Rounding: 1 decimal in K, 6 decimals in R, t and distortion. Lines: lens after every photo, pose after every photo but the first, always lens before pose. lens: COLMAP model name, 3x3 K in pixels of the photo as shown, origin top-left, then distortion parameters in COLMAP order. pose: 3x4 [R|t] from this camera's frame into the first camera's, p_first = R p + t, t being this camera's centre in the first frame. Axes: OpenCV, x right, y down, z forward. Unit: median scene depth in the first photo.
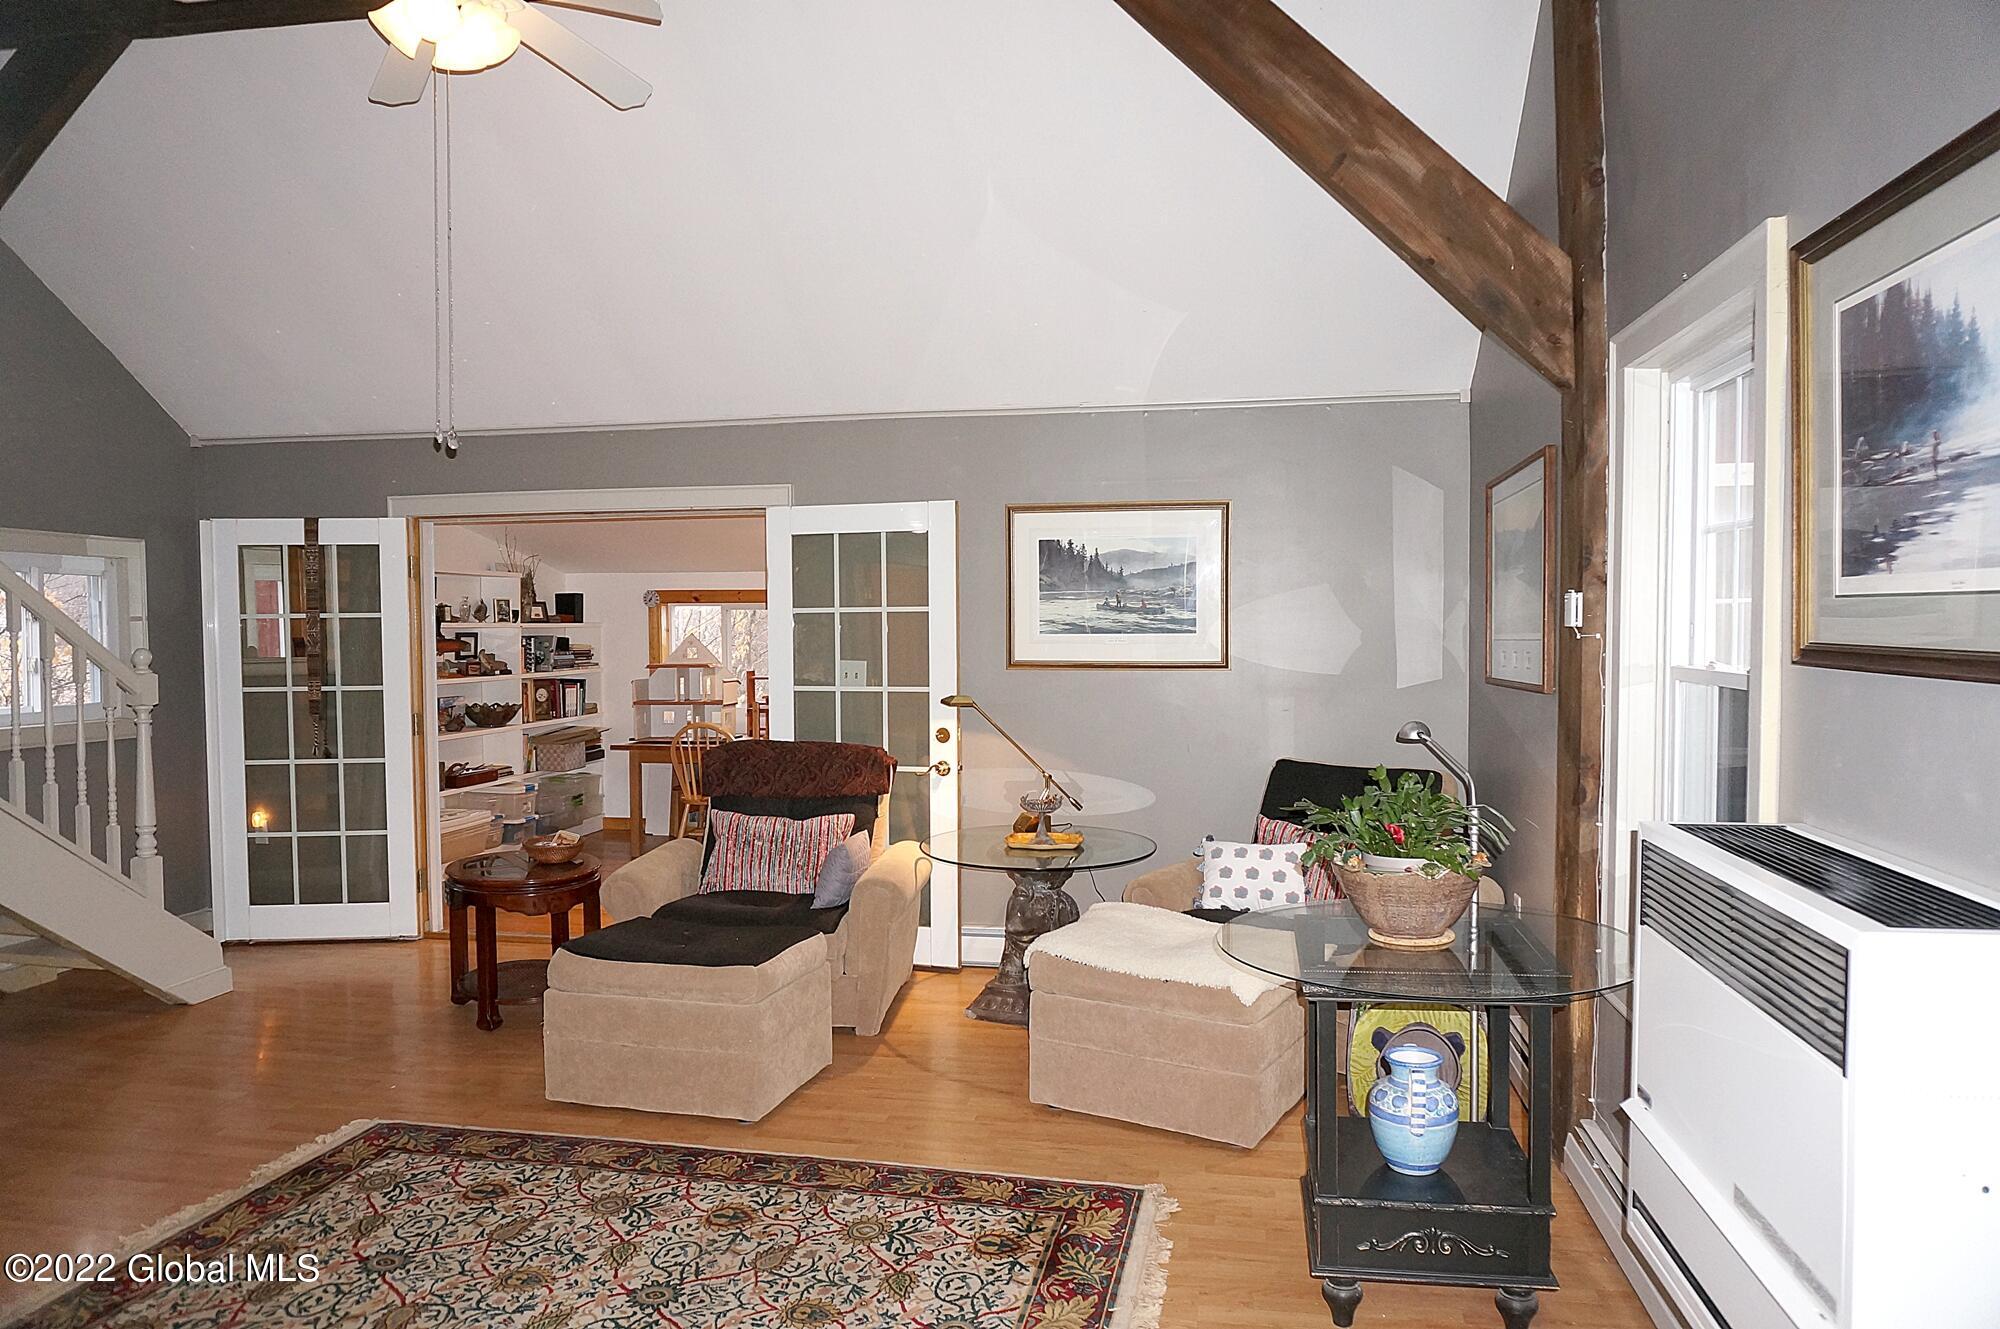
lens RADIAL K [[1320.6, 0, 993.1], [0, 1320.6, 679.9], [0, 0, 1]] dist [-0.061389, 0.038417]
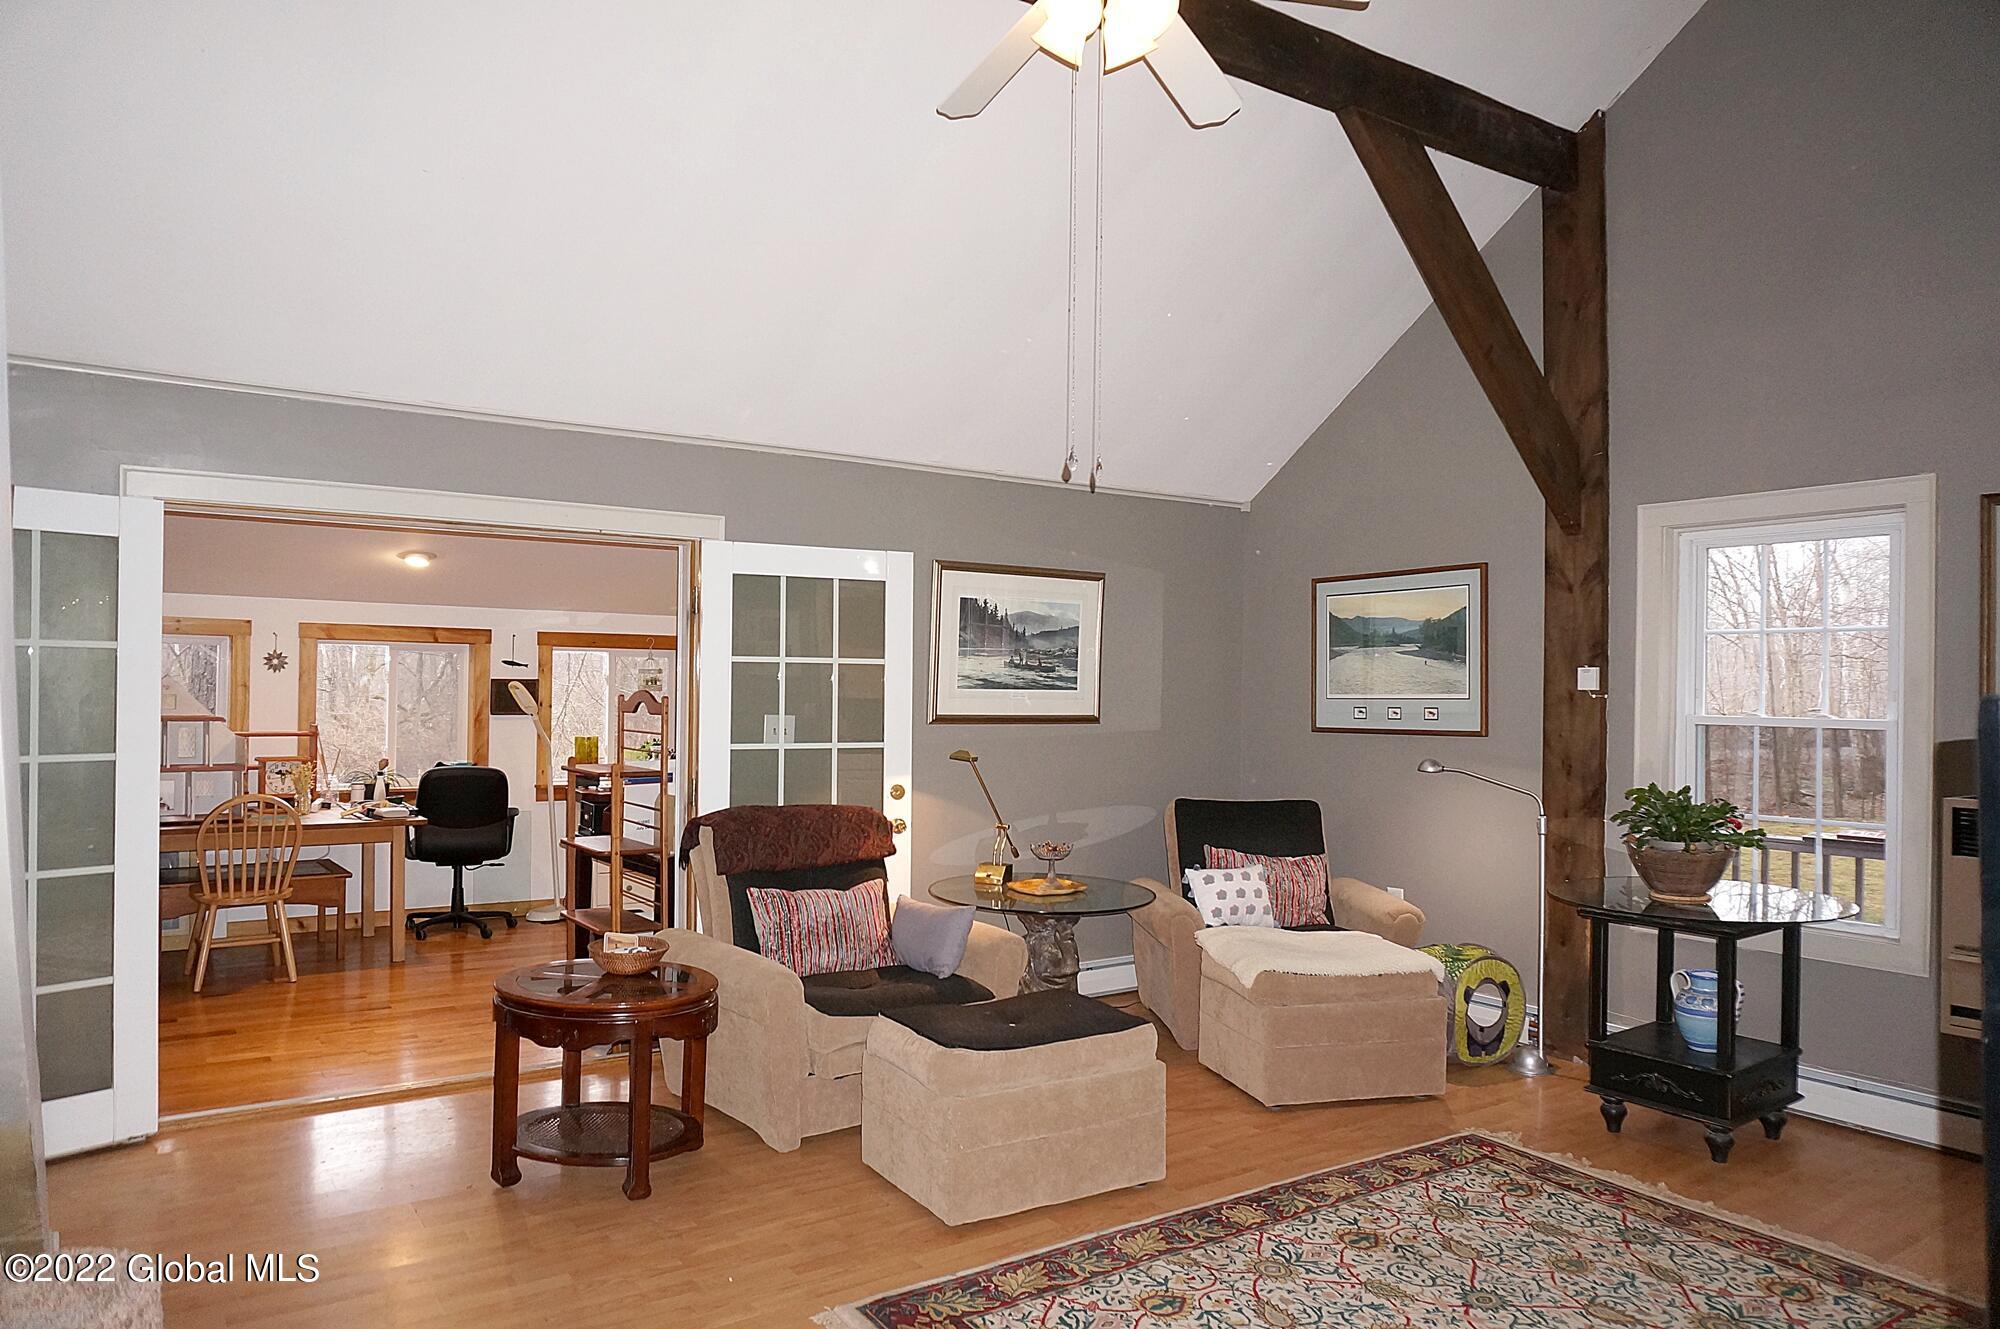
lens RADIAL K [[1320.6, 0, 993.1], [0, 1320.6, 679.9], [0, 0, 1]] dist [-0.061389, 0.038417]
pose [[0.707072, 0.016708, 0.706944, -0.677146], [0.013485, 0.999220, -0.037103, -0.003579], [-0.707012, 0.035768, 0.706296, 0.261424]]
